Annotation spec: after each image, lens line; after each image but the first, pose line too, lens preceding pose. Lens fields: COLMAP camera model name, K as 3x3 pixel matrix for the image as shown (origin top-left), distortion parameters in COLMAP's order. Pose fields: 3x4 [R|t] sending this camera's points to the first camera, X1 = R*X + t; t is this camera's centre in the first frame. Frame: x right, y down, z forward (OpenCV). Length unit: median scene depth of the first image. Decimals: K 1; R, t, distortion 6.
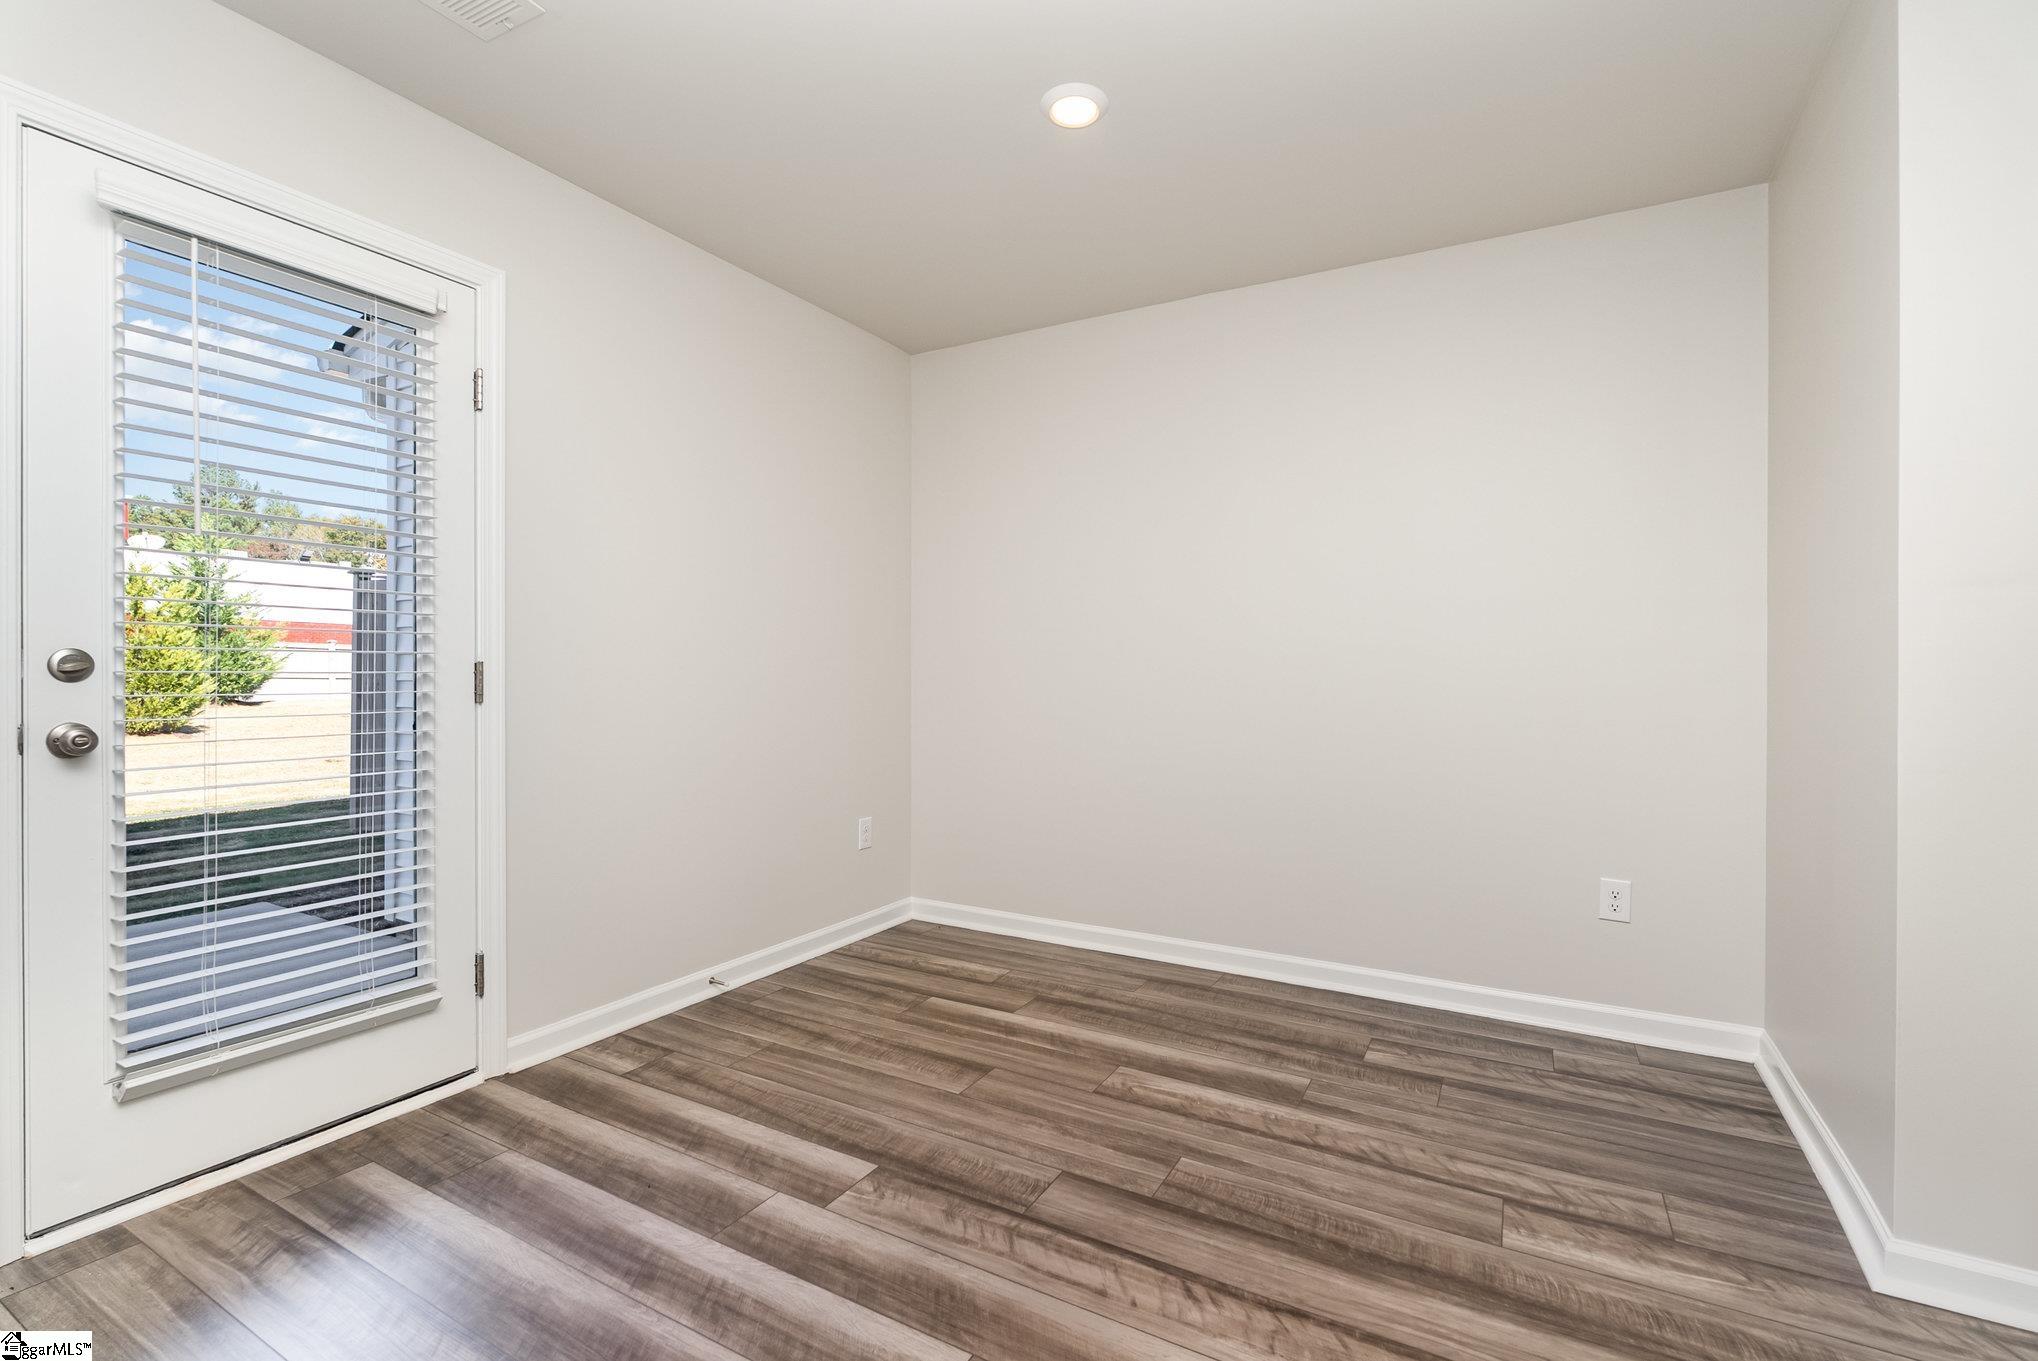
lens RADIAL K [[909.8, 0, 1027.5], [0, 909.8, 671.6], [0, 0, 1]] dist [0.000570, -0.000136]
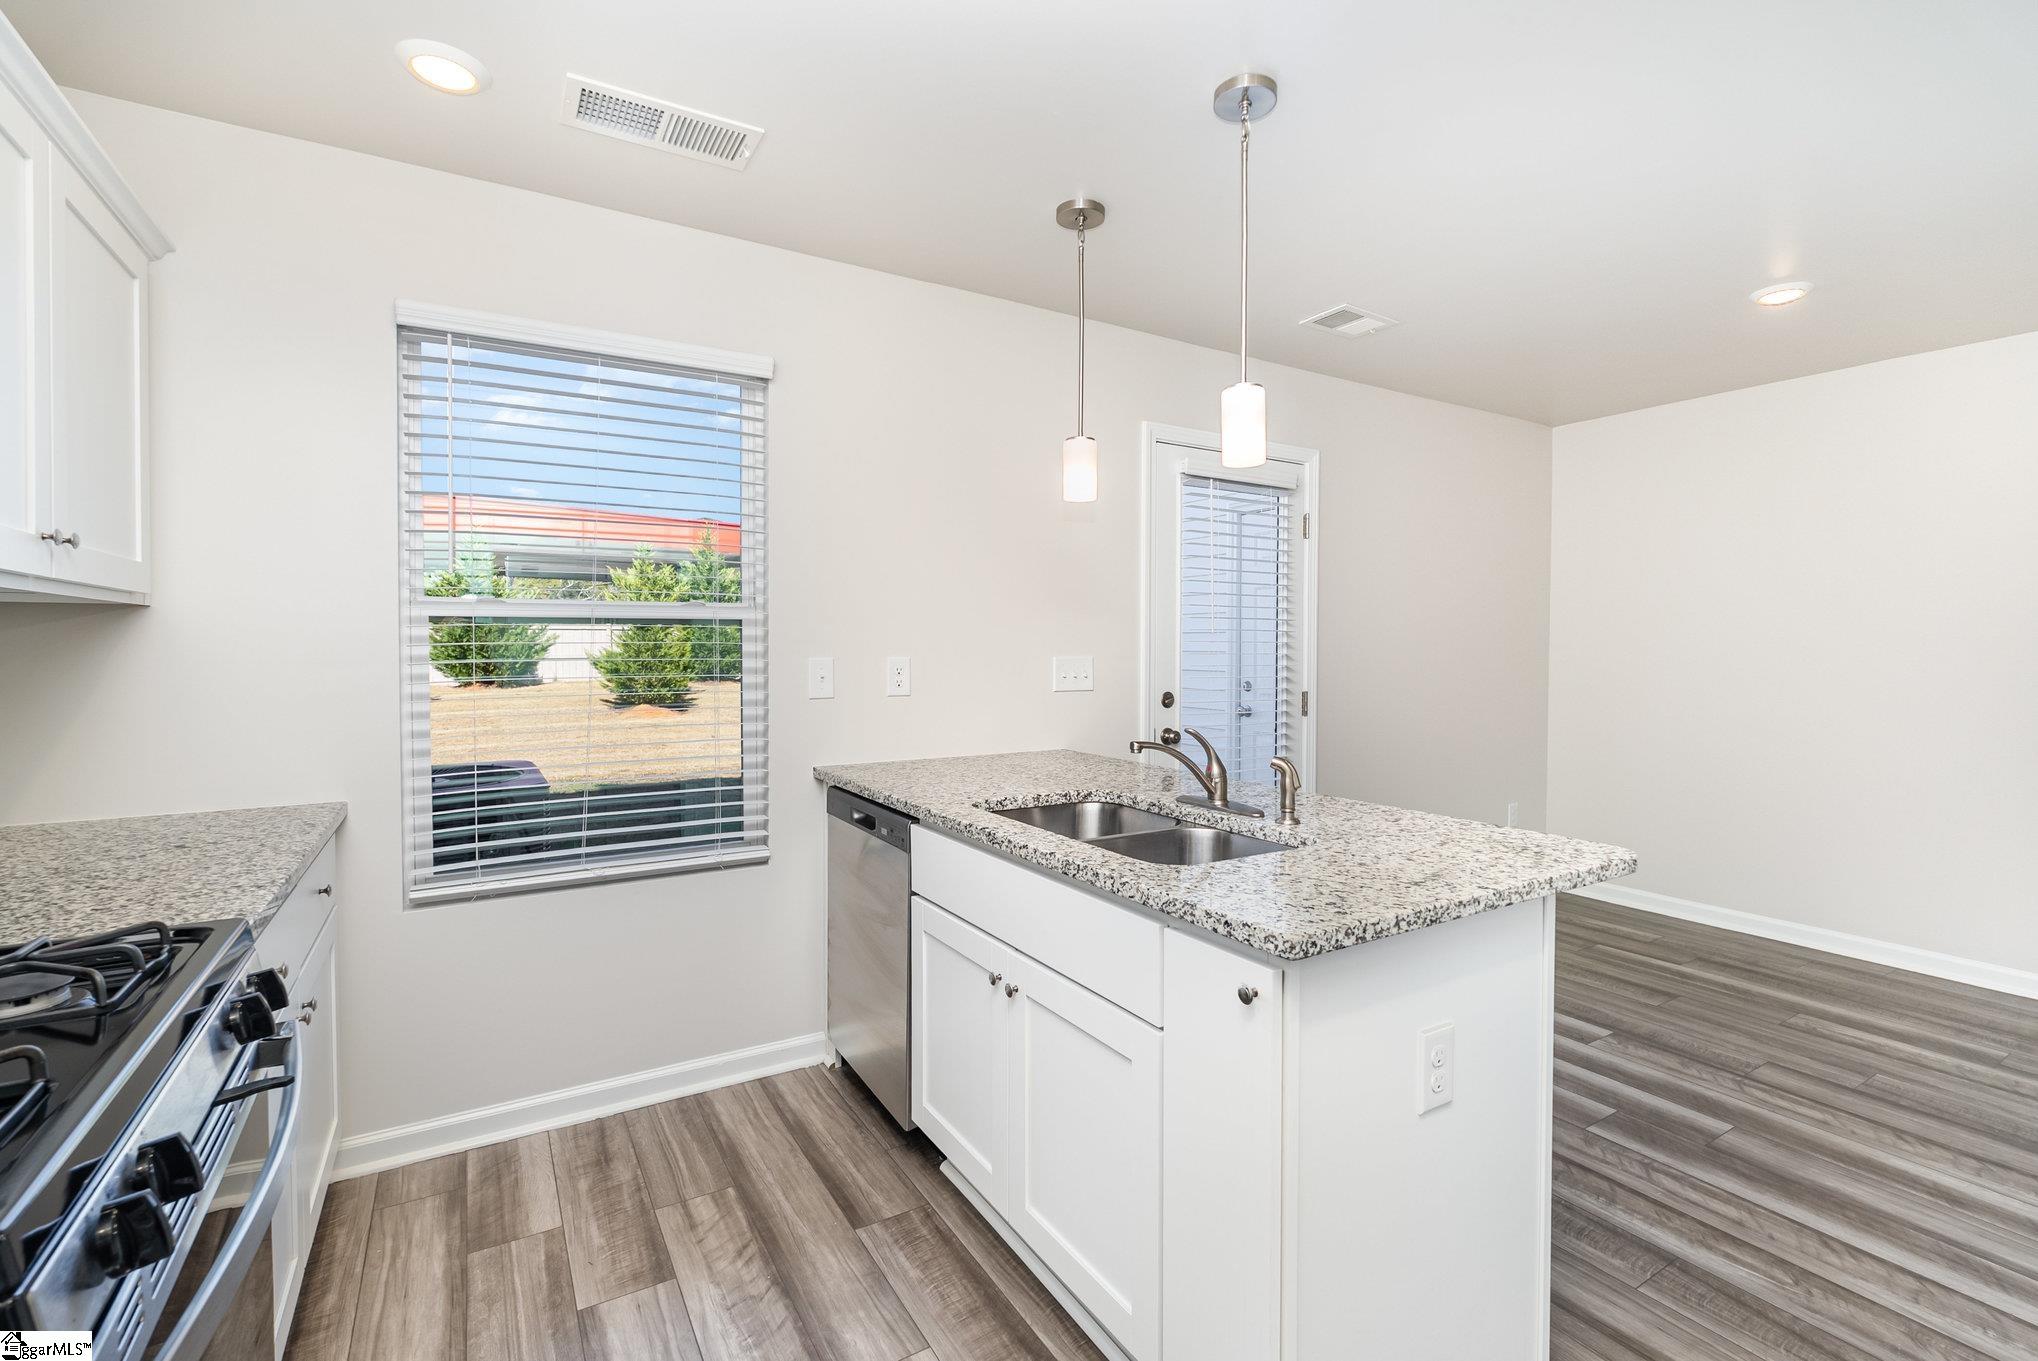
lens RADIAL K [[906.3, 0, 1020.2], [0, 906.3, 665.1], [0, 0, 1]] dist [-0.000552, -0.000550]
pose [[0.869367, 0.007270, -0.494114, -0.310801], [0.002107, 0.999828, 0.018419, -0.114385], [0.494163, -0.017054, 0.869202, -0.883859]]
